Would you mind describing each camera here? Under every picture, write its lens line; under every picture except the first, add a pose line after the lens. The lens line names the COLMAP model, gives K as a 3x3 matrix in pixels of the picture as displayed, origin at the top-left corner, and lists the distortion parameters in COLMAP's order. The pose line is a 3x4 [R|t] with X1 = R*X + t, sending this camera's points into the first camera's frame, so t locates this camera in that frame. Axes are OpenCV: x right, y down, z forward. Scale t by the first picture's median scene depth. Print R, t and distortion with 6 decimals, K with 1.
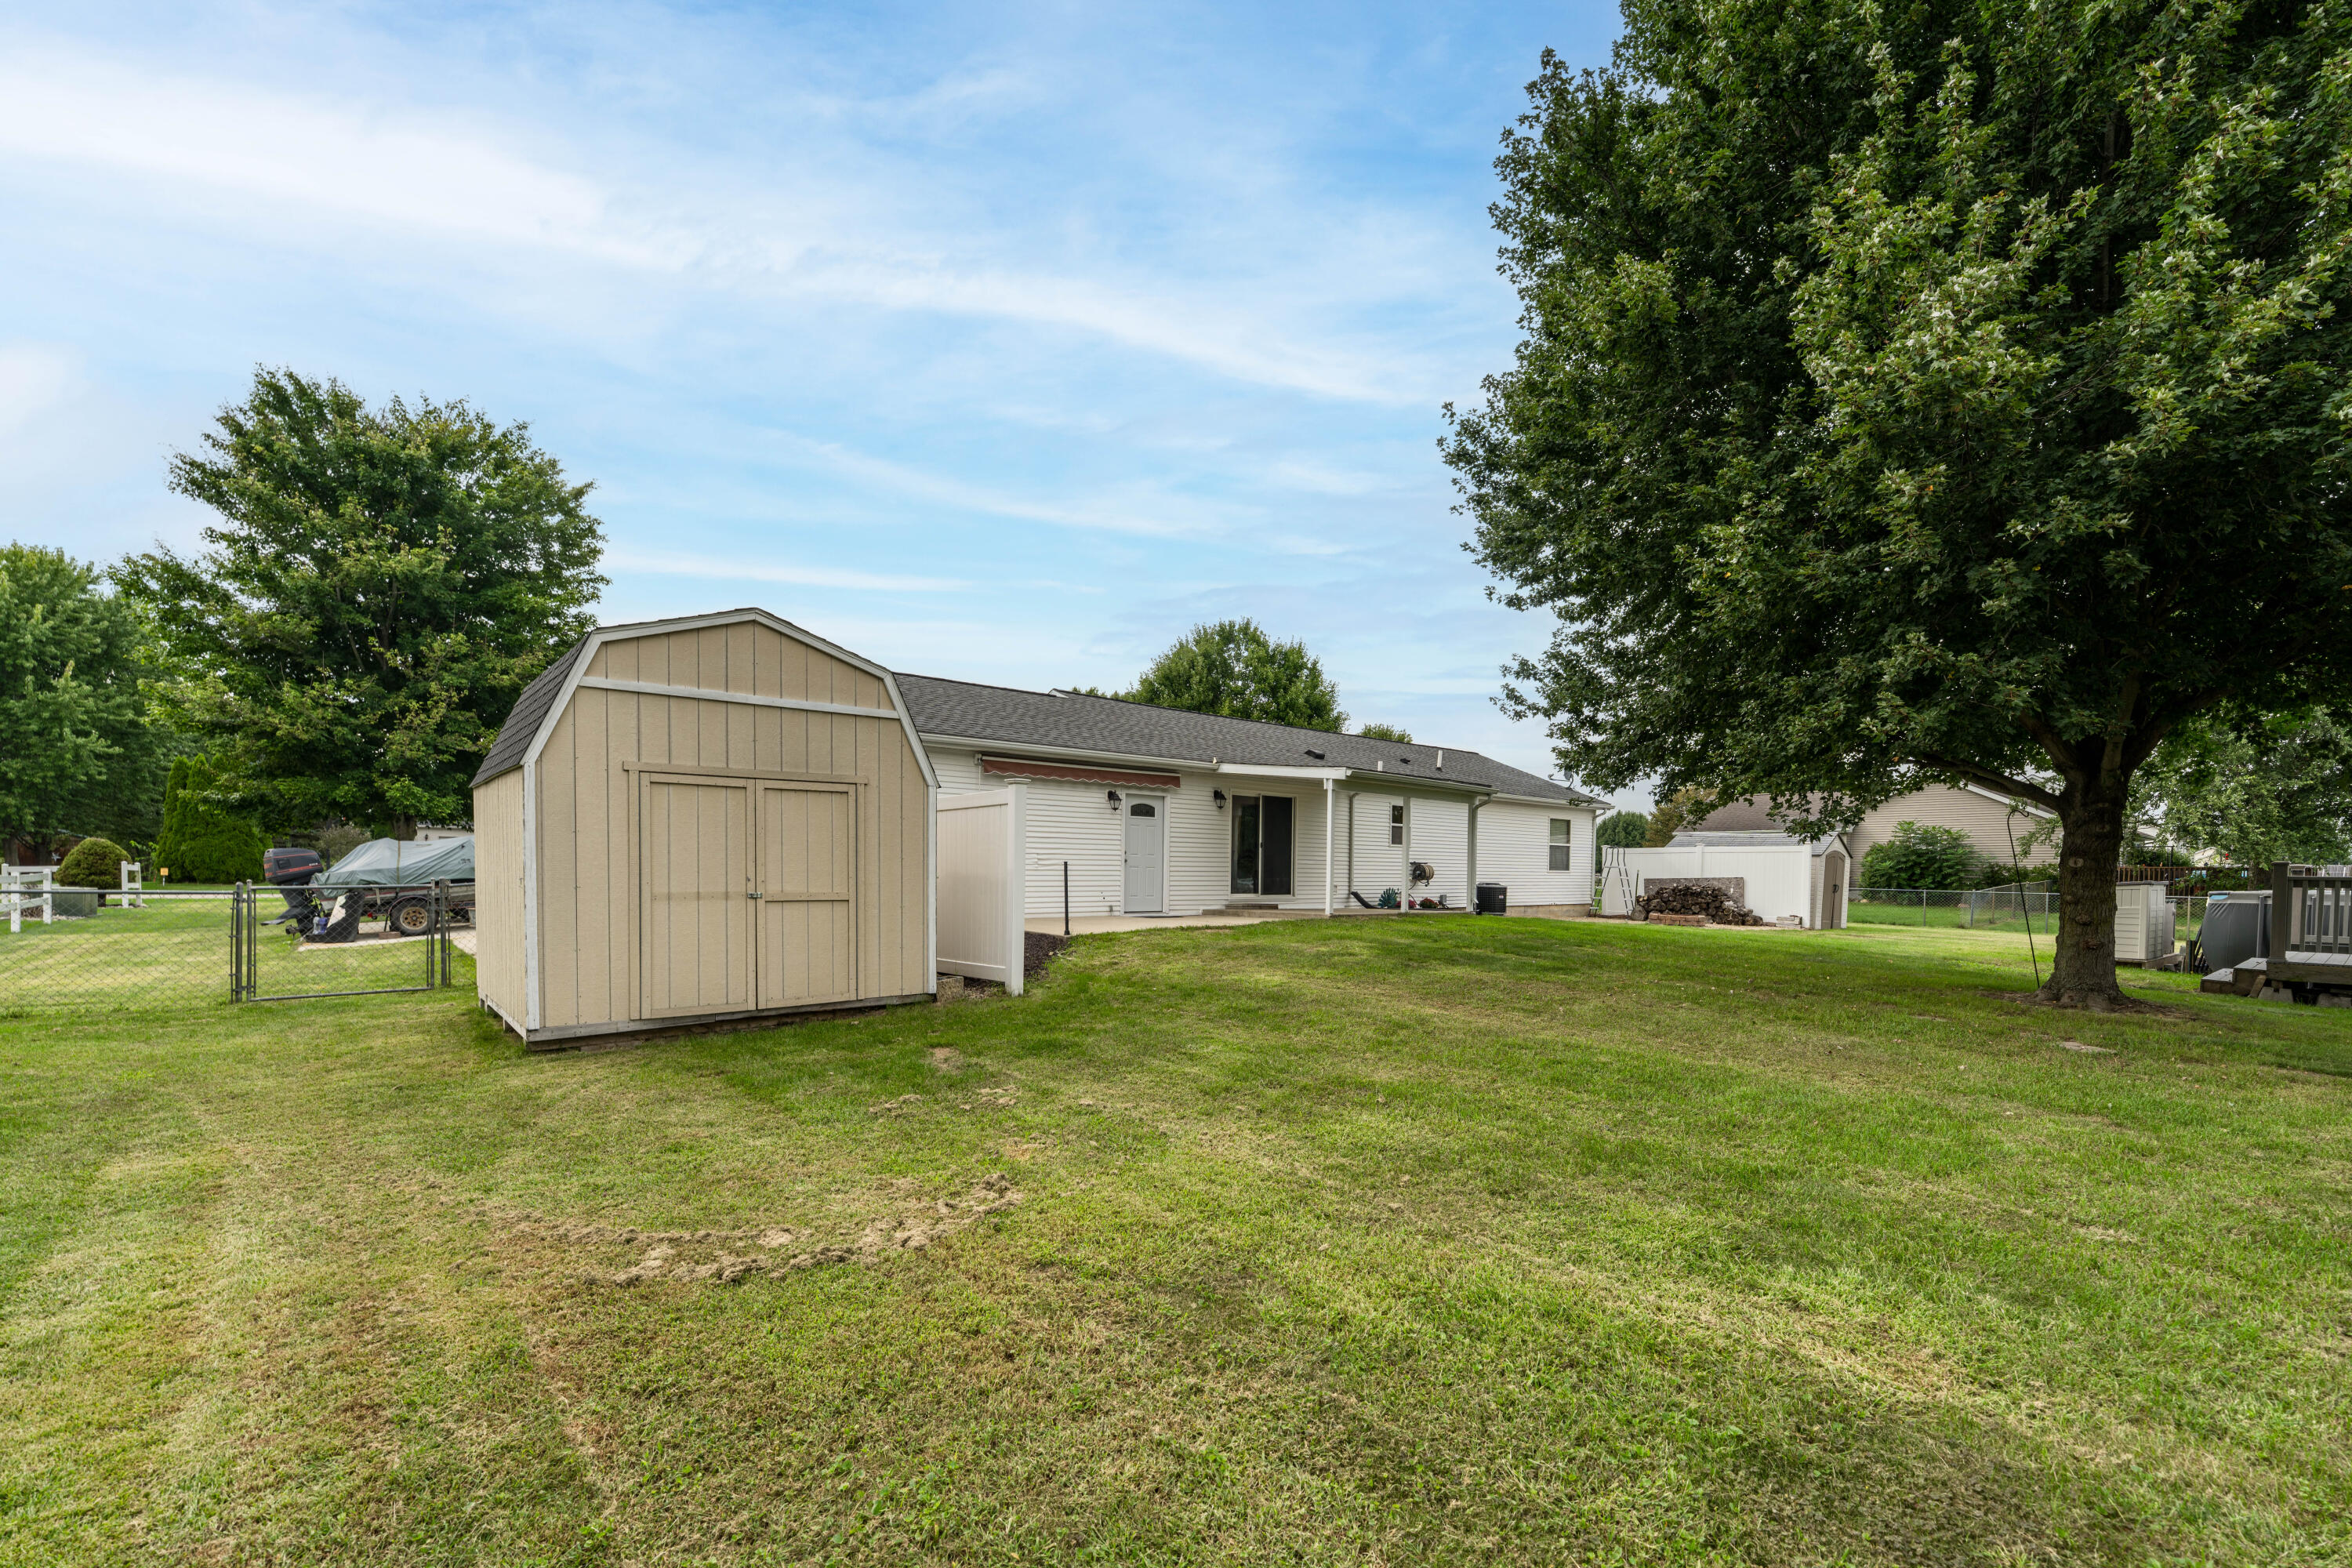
lens RADIAL K [[939.2, 0, 1191.9], [0, 939.2, 903.7], [0, 0, 1]] dist [-0.004798, -0.001270]
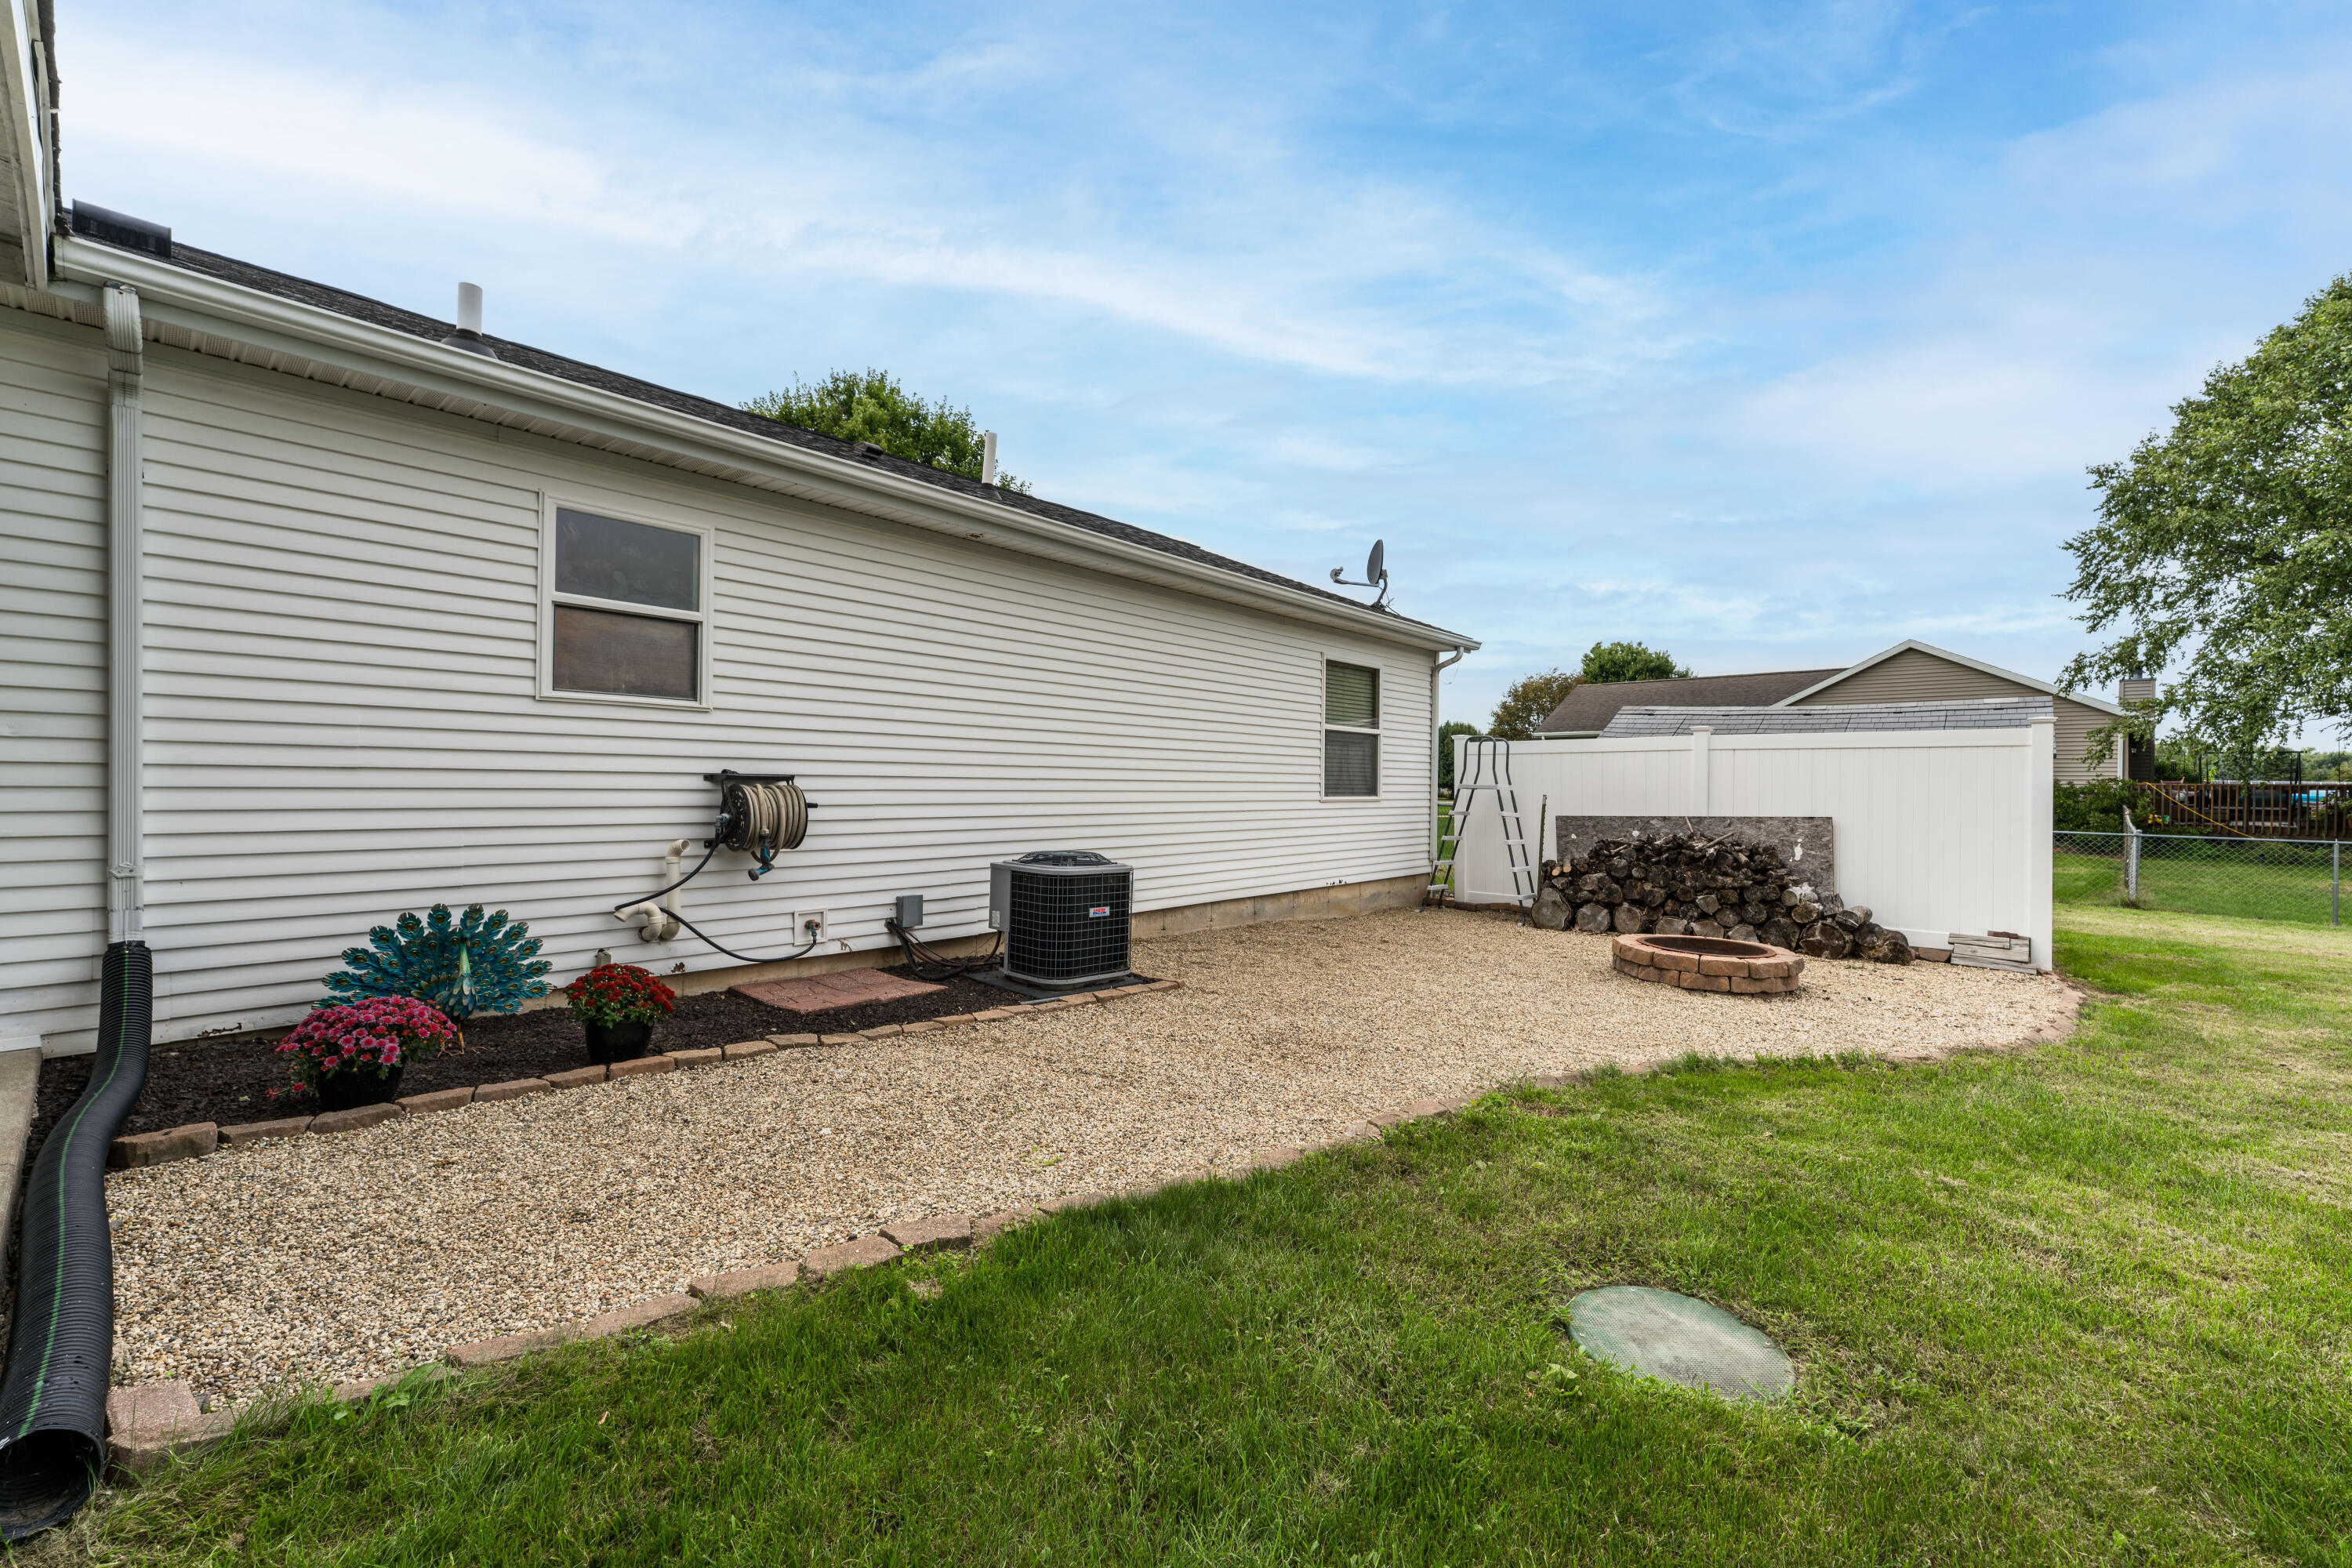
lens RADIAL K [[939.2, 0, 1173.2], [0, 939.2, 783.3], [0, 0, 1]] dist [-0.004798, -0.001270]
pose [[0.989960, -0.000108, 0.141345, 0.263771], [0.004902, 0.999424, -0.033571, -0.027884], [-0.141260, 0.033927, 0.989391, 0.626086]]
